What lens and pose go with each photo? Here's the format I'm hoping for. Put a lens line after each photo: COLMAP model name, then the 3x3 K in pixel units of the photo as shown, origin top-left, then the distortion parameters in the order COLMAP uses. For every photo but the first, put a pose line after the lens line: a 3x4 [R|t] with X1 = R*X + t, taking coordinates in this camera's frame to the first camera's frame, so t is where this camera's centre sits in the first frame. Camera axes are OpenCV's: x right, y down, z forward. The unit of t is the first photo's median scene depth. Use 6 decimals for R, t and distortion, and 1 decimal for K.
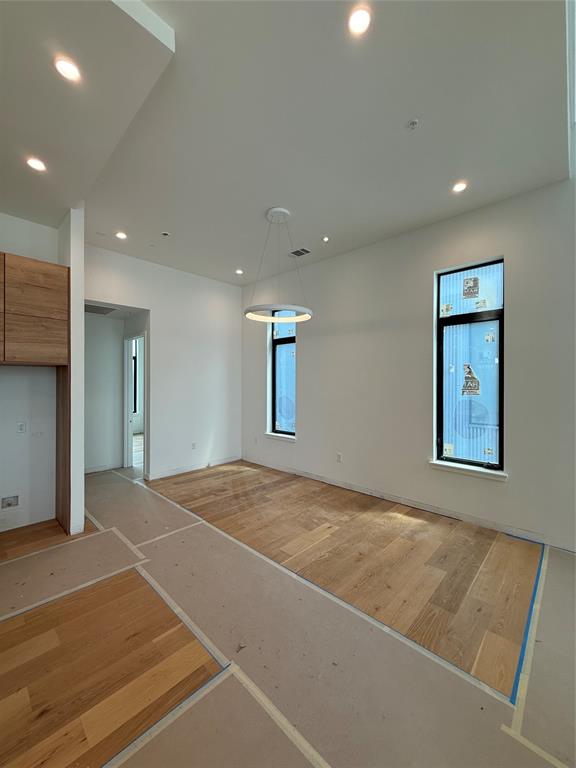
lens RADIAL K [[306.5, 0, 289.4], [0, 306.5, 383.4], [0, 0, 1]] dist [-0.001347, 0.000162]
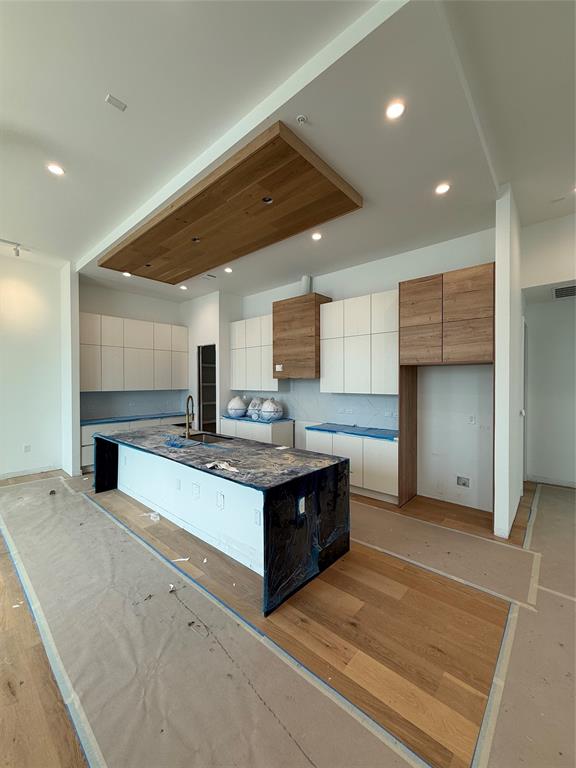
lens RADIAL K [[306.5, 0, 289.4], [0, 306.5, 383.4], [0, 0, 1]] dist [-0.001347, 0.000162]
pose [[0.034402, 0.007300, -0.999381, 0.262417], [-0.000720, 0.999973, 0.007280, 0.003729], [0.999408, 0.000469, 0.034407, 0.336035]]
